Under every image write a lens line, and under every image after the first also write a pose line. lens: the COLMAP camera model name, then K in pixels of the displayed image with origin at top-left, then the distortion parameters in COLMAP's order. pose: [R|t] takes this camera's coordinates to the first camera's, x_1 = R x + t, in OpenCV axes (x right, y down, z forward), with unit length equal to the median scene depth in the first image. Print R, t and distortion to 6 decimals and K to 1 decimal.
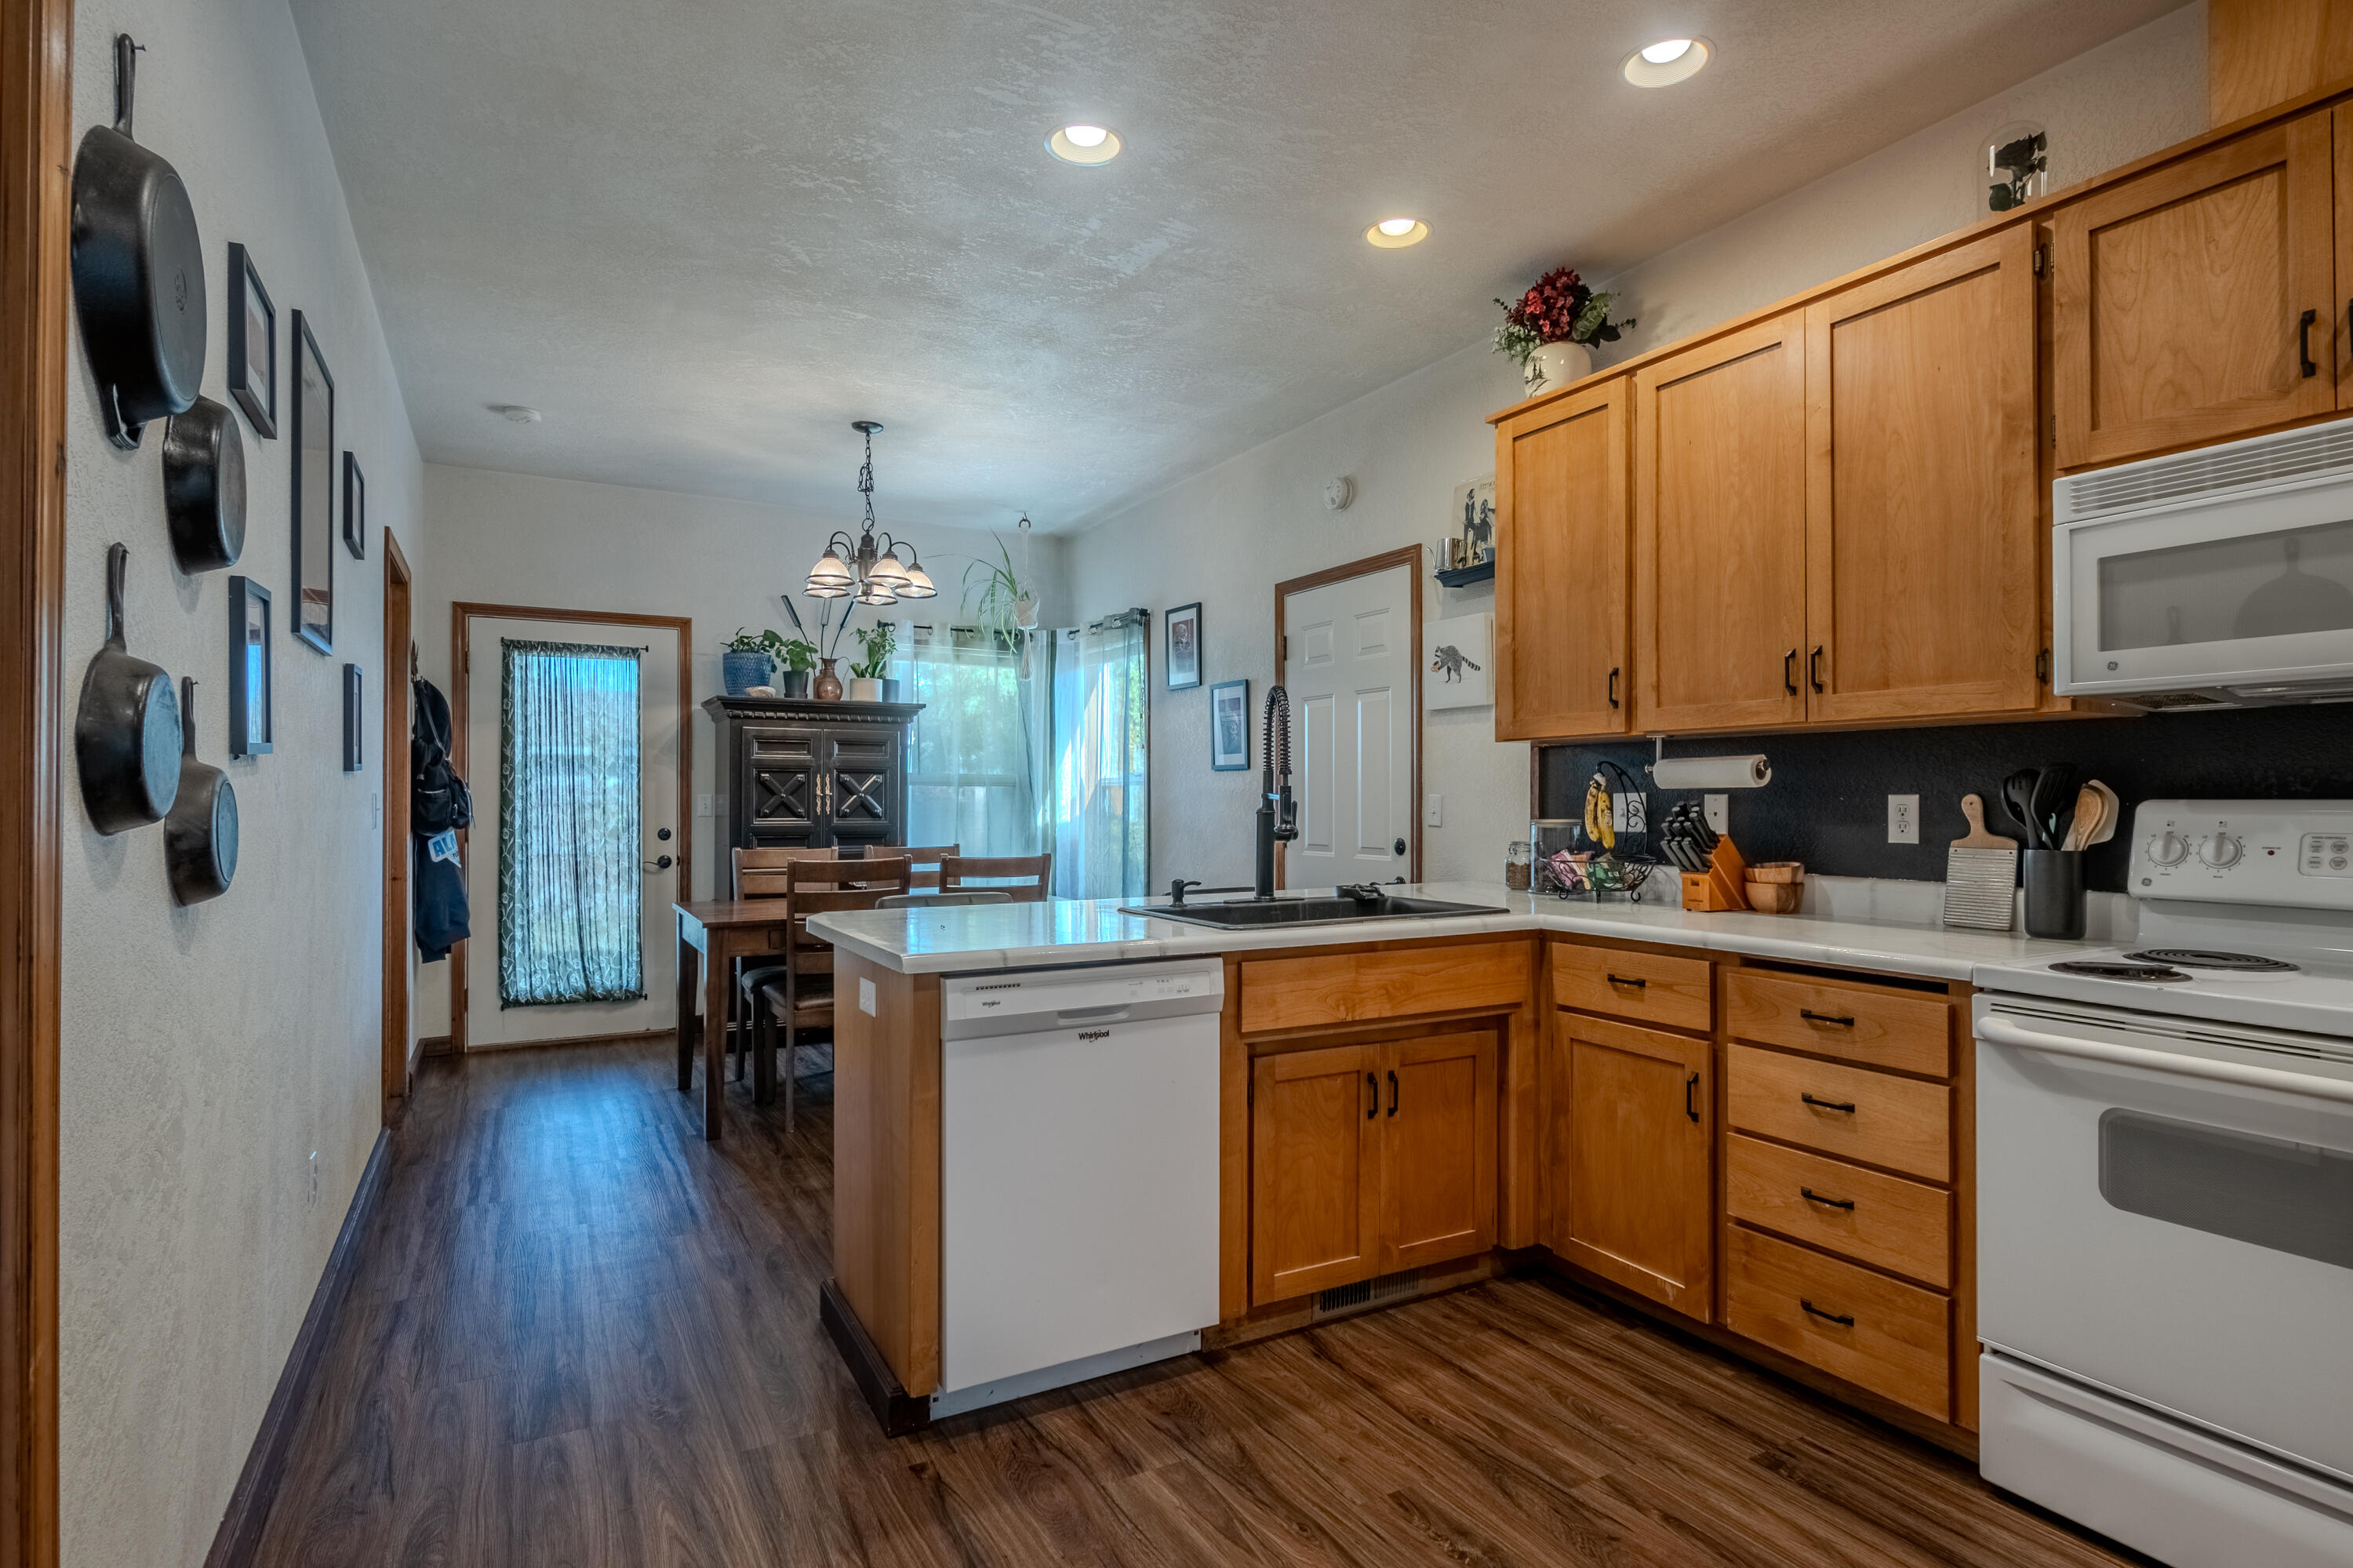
lens RADIAL K [[1216.5, 0, 1179.1], [0, 1216.5, 788.1], [0, 0, 1]] dist [-0.000429, -0.000084]
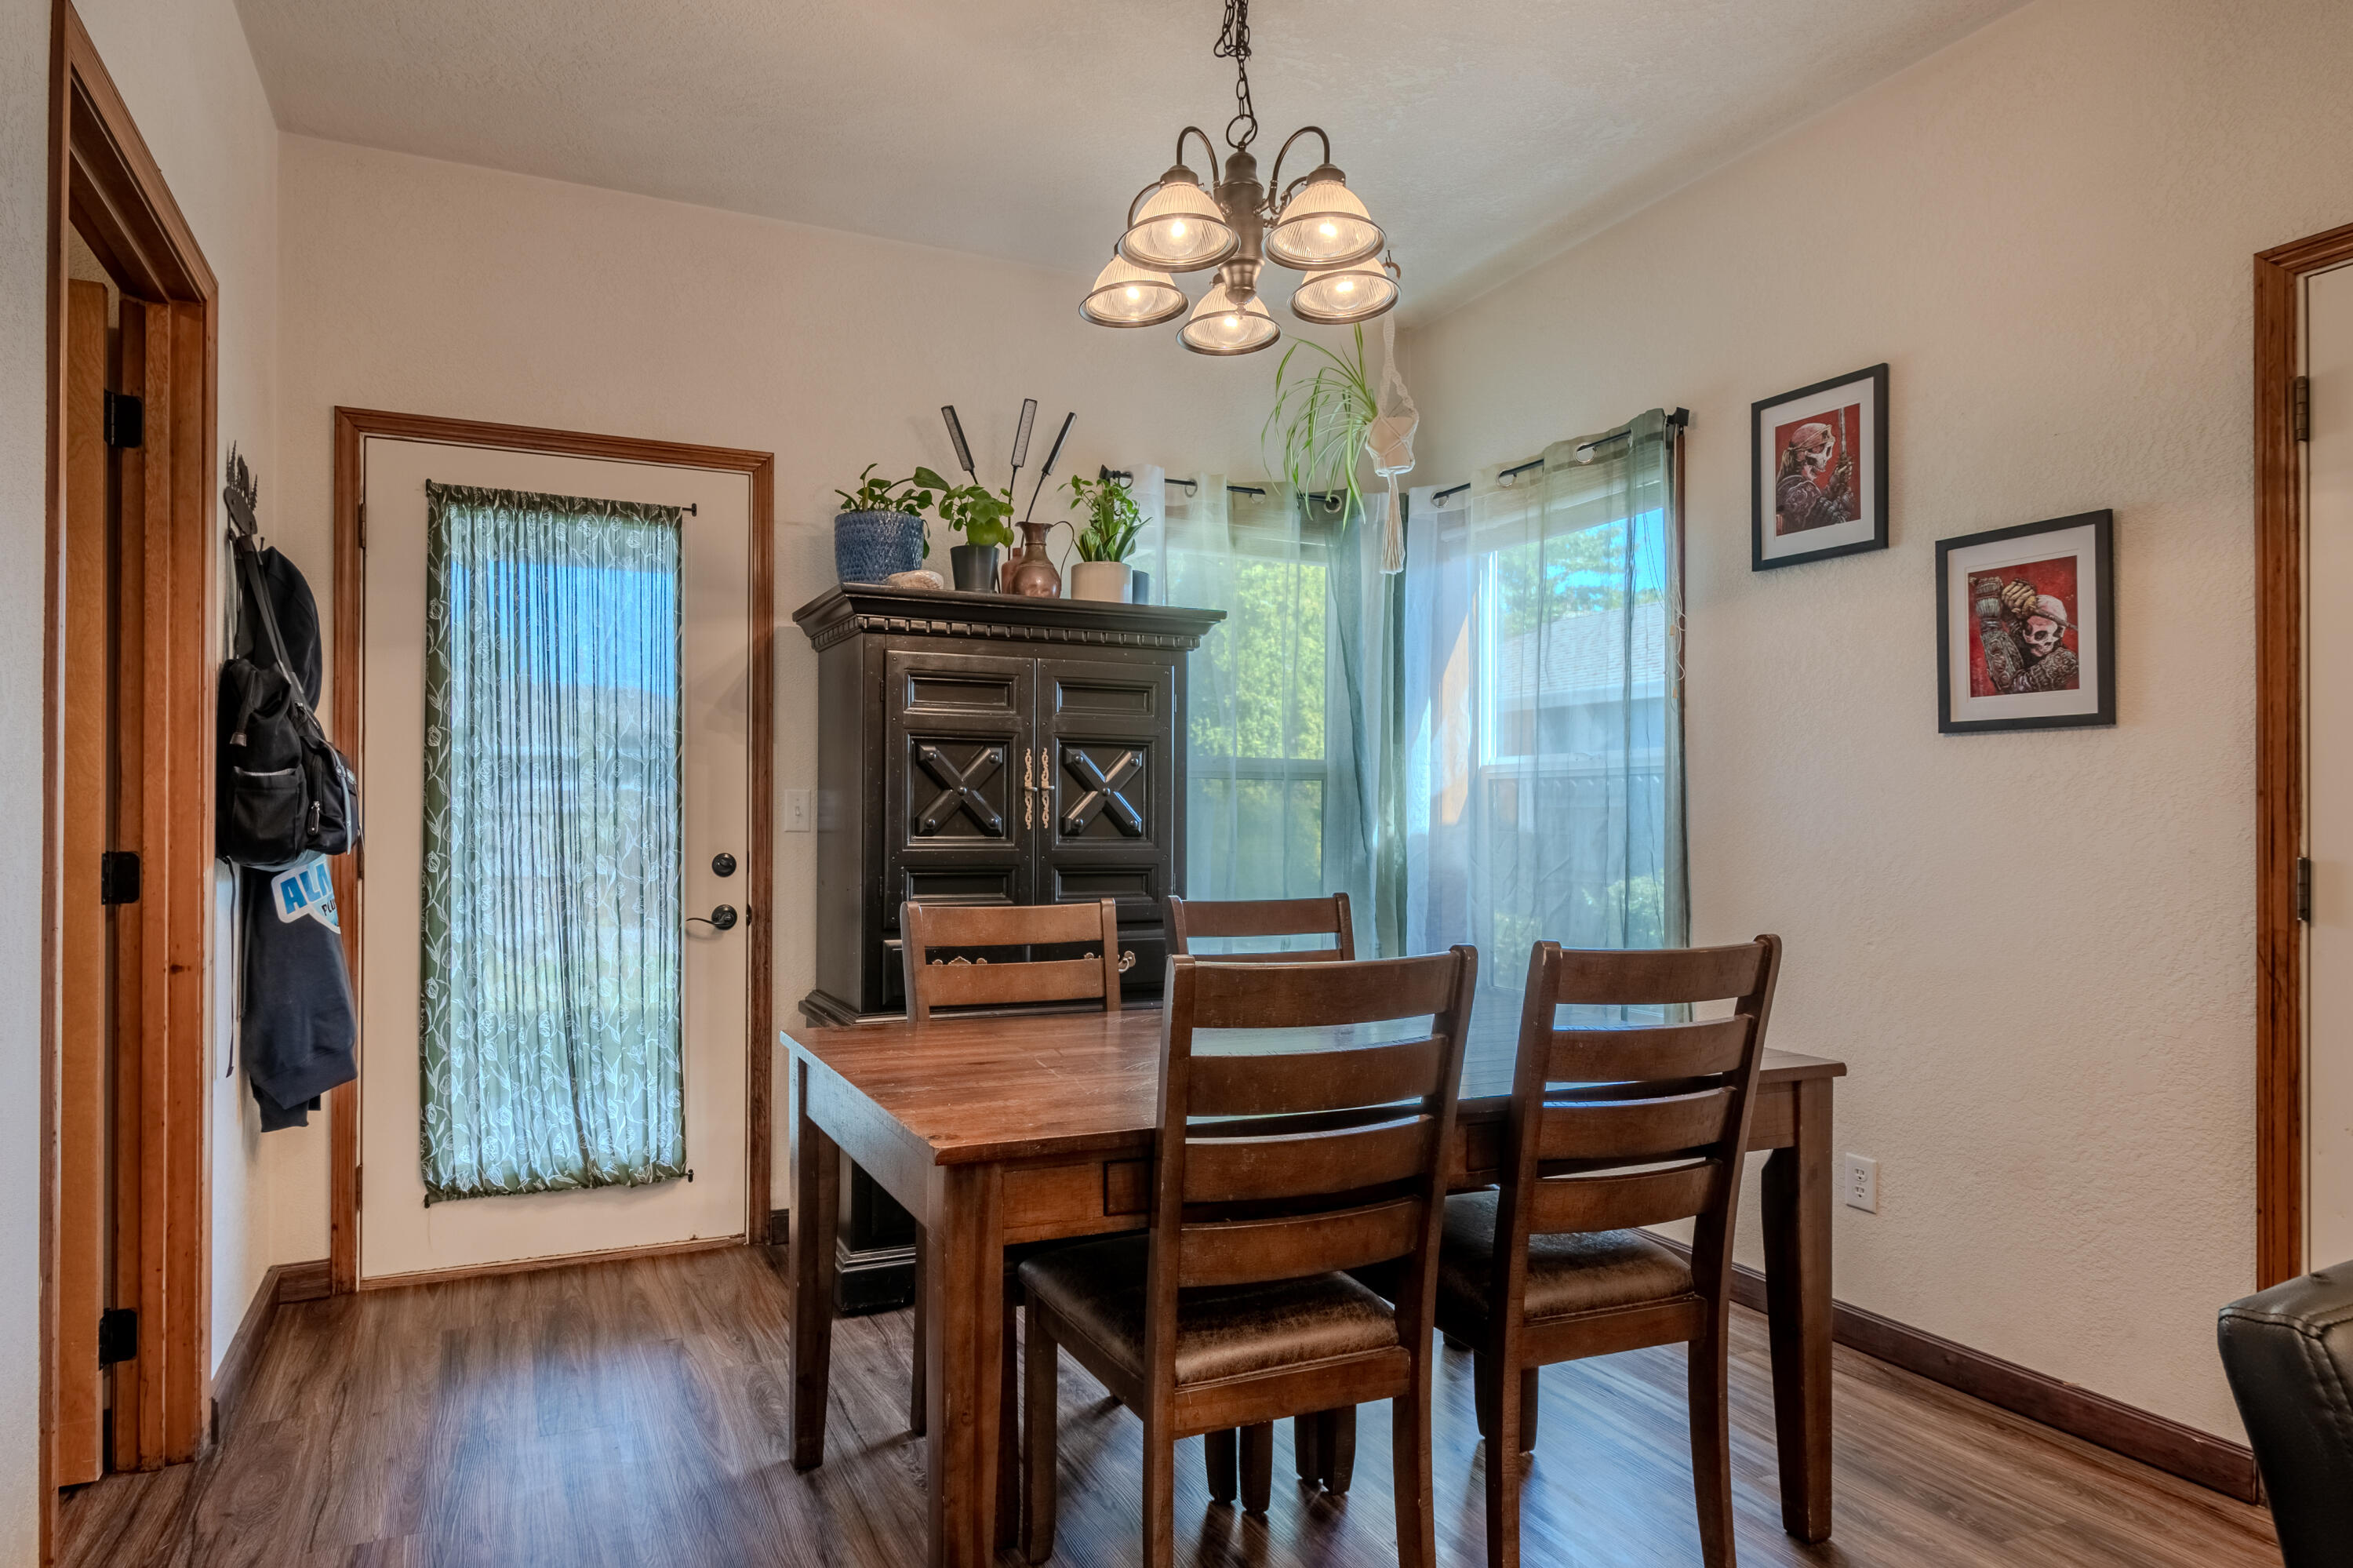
lens RADIAL K [[1663.3, 0, 1170.7], [0, 1663.3, 805.8], [0, 0, 1]] dist [-0.005737, 0.001983]
pose [[0.994265, 0.004465, -0.106848, -0.166879], [-0.003830, 0.999974, 0.006155, 0.007908], [0.106872, -0.005710, 0.994256, 0.330756]]
